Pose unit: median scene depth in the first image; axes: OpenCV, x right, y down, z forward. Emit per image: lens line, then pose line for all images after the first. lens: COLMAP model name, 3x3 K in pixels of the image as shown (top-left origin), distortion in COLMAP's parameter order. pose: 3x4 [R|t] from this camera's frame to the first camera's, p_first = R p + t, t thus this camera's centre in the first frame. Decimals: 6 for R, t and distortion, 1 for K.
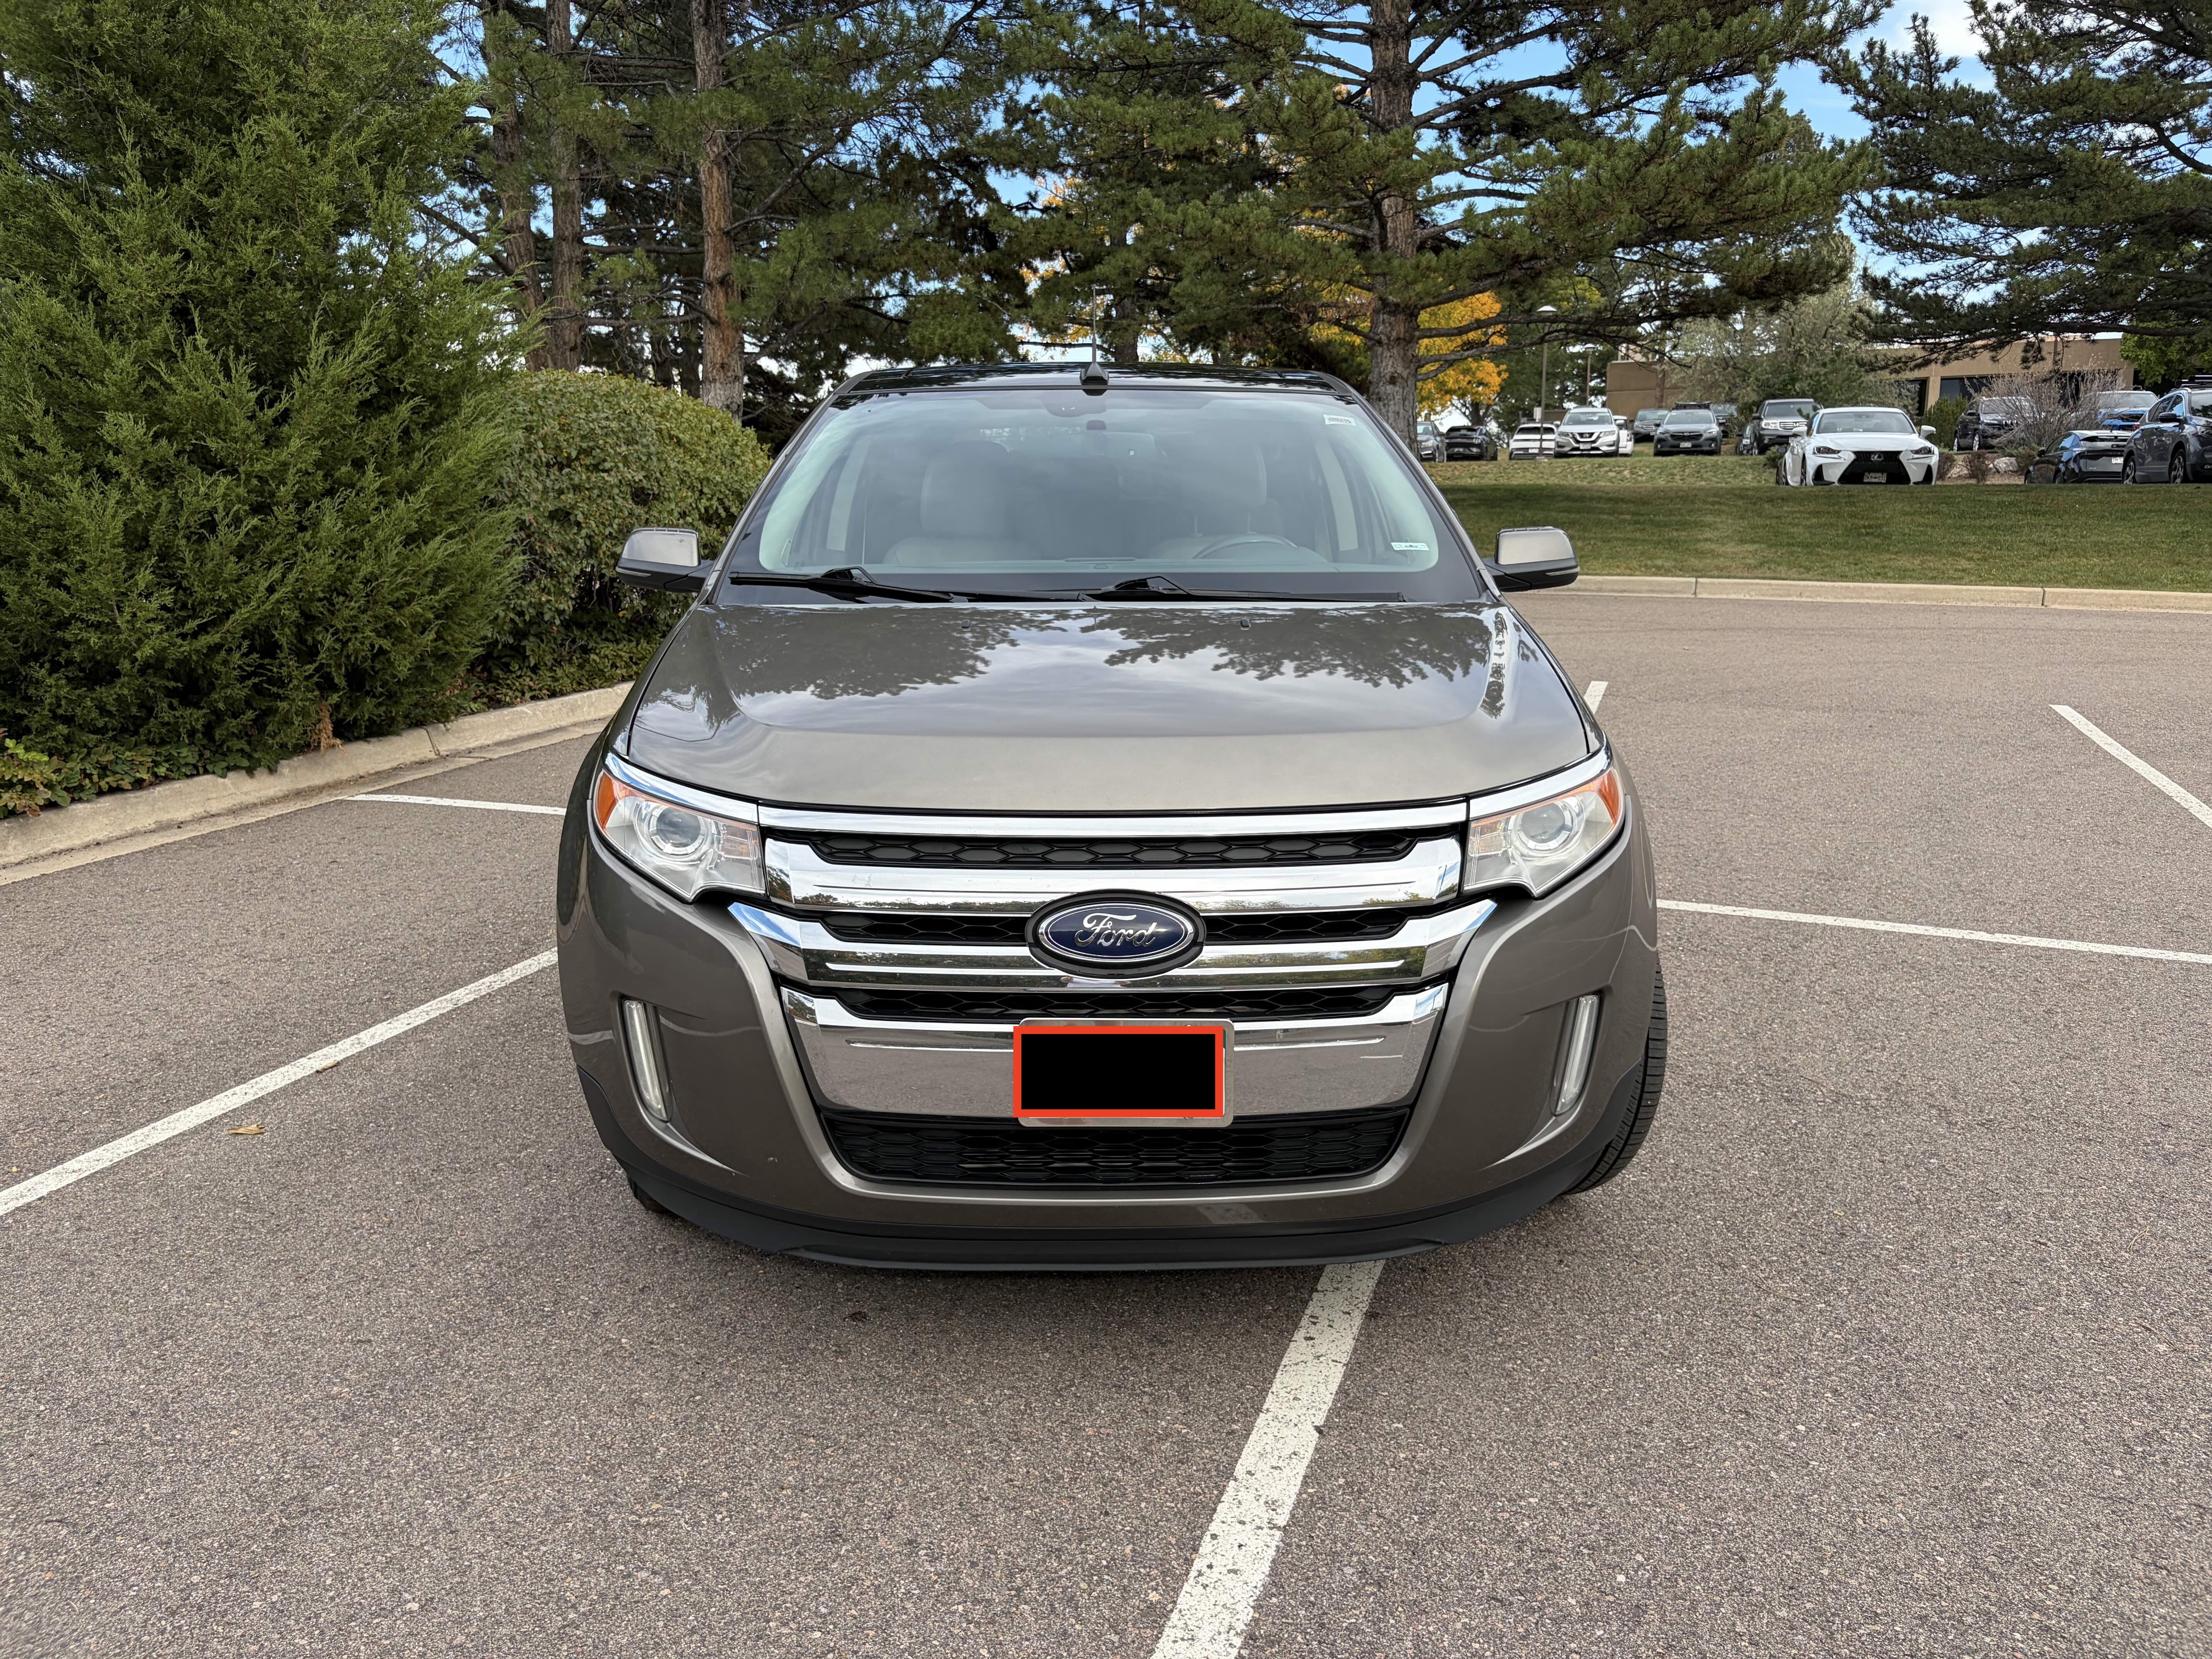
lens RADIAL K [[1670.4, 0, 1103.4], [0, 1670.4, 822.1], [0, 0, 1]] dist [0.026951, -0.041895]
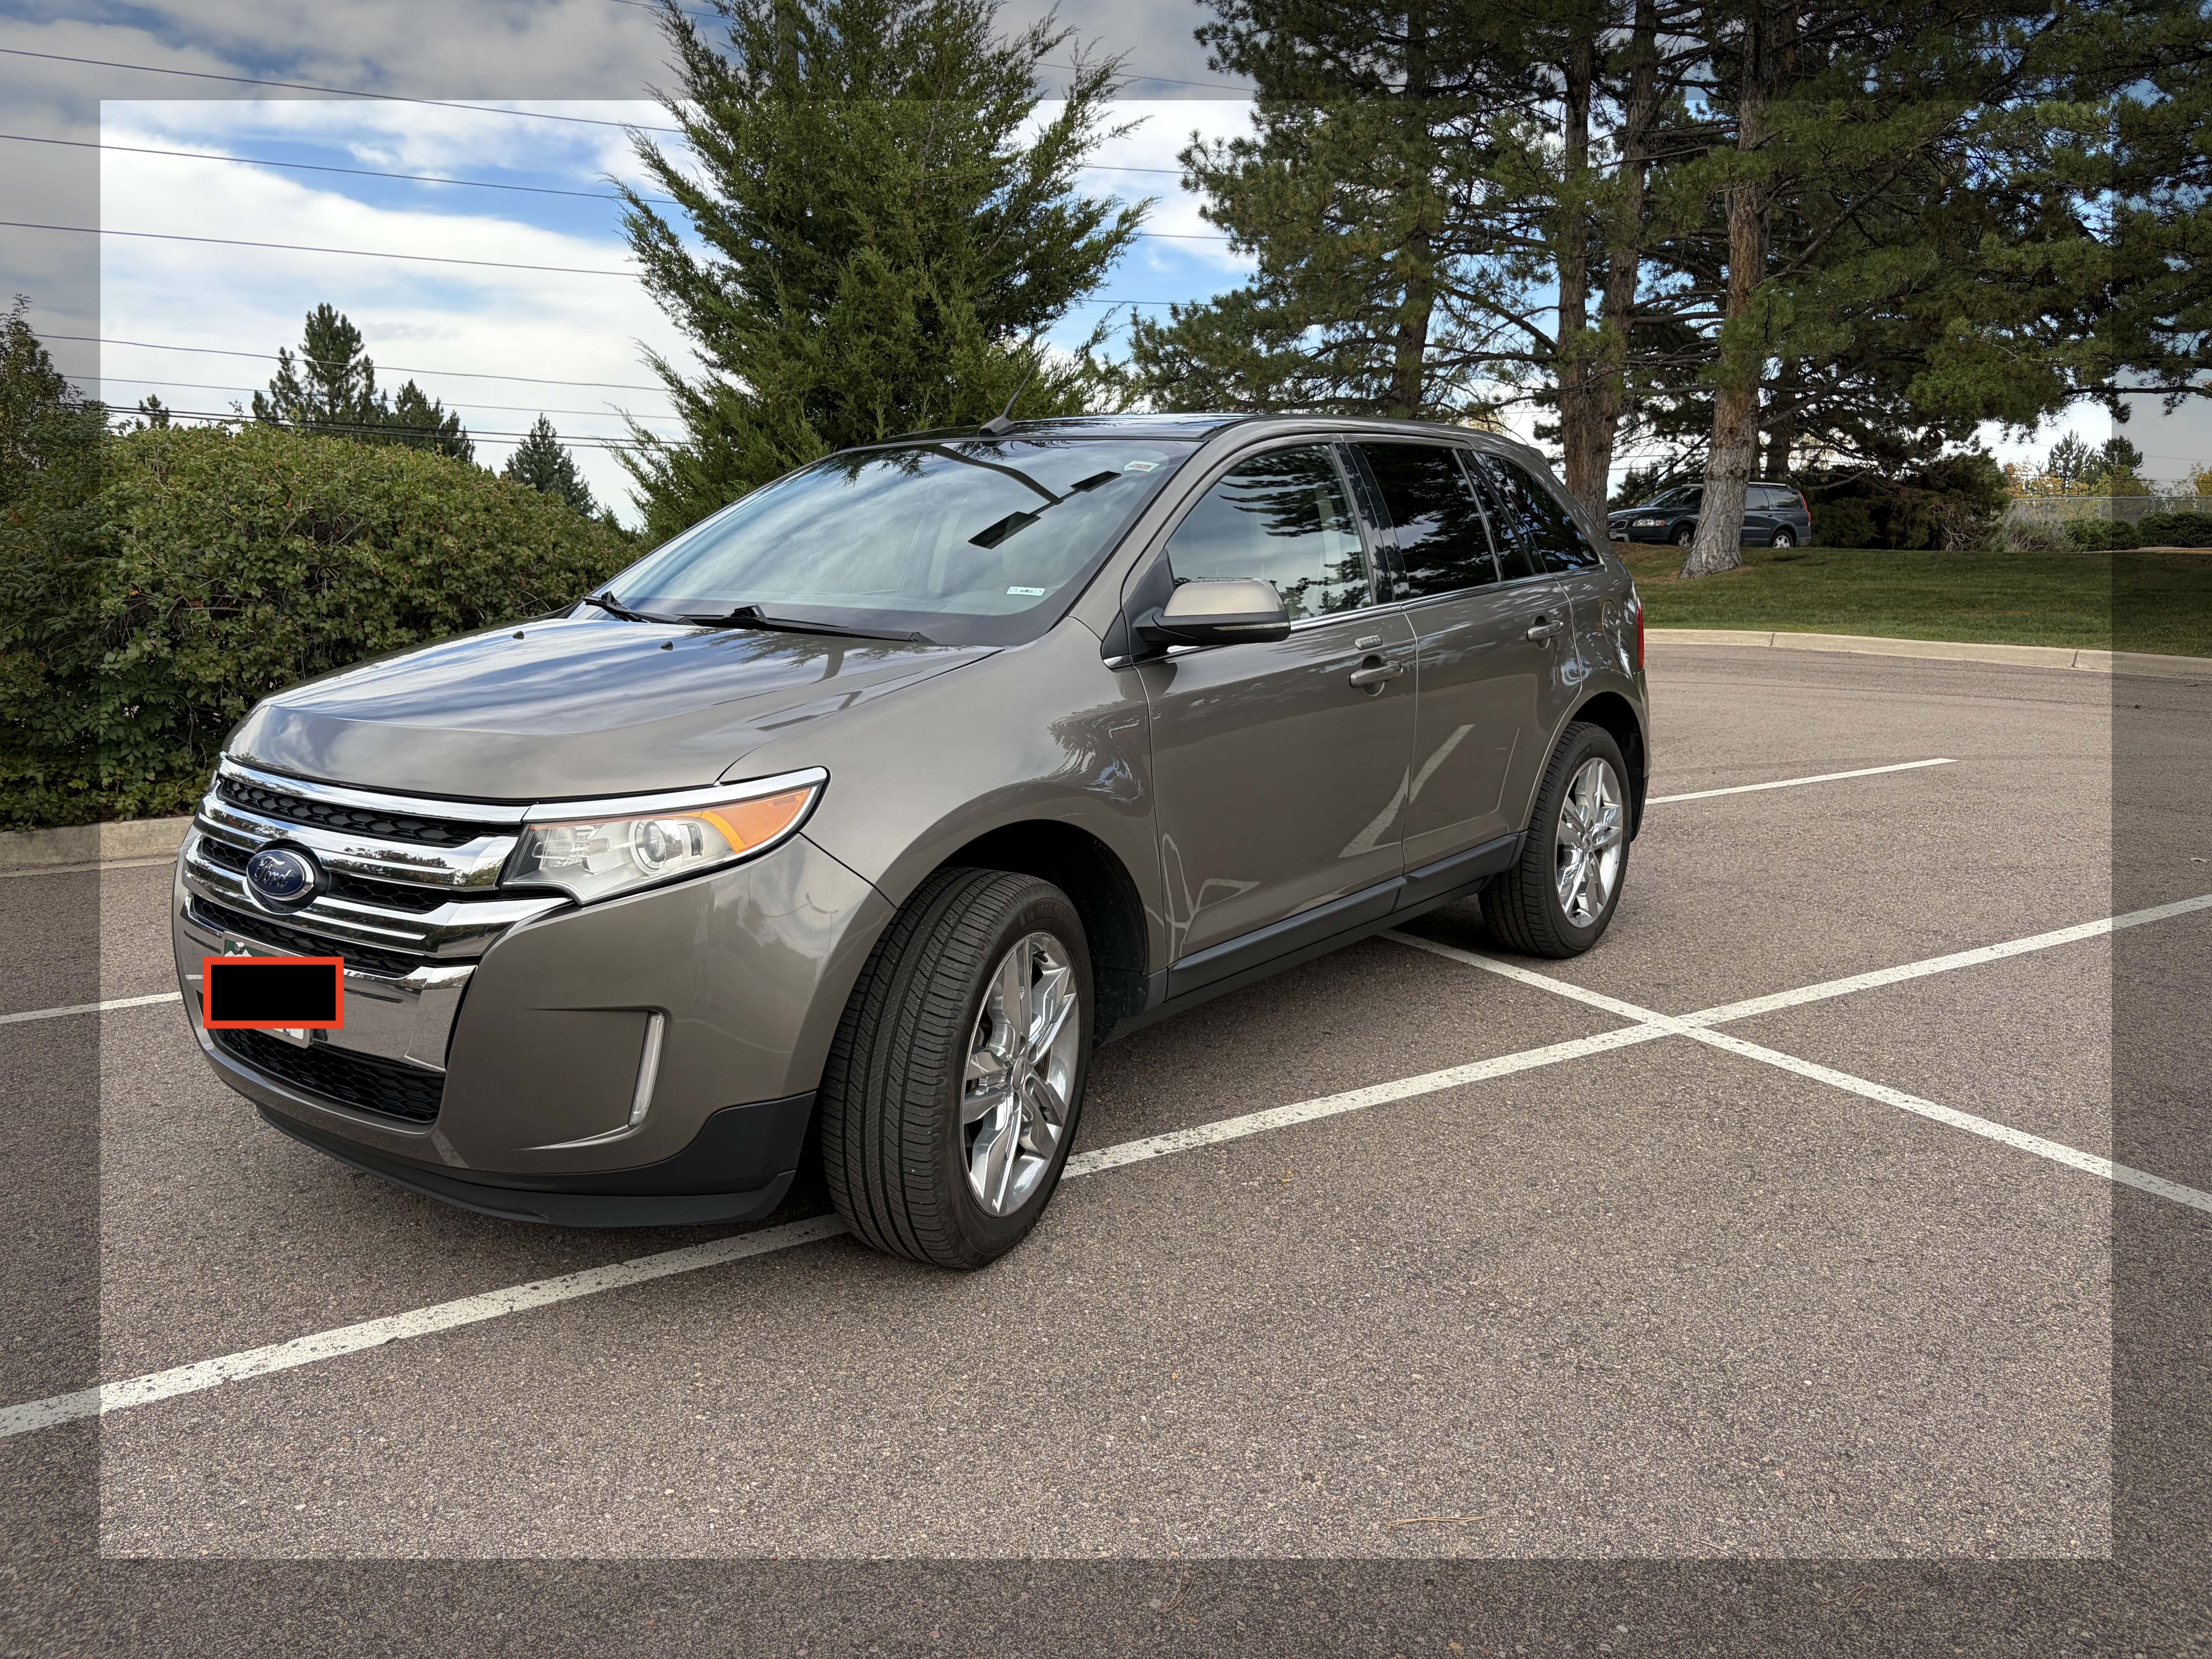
lens RADIAL K [[1670.4, 0, 1107.5], [0, 1670.4, 843.2], [0, 0, 1]] dist [0.026951, -0.041895]
pose [[0.773845, 0.112647, -0.623278, 1.168501], [-0.131287, 0.991213, 0.016144, -0.053818], [0.619619, 0.069336, 0.781834, 0.386474]]
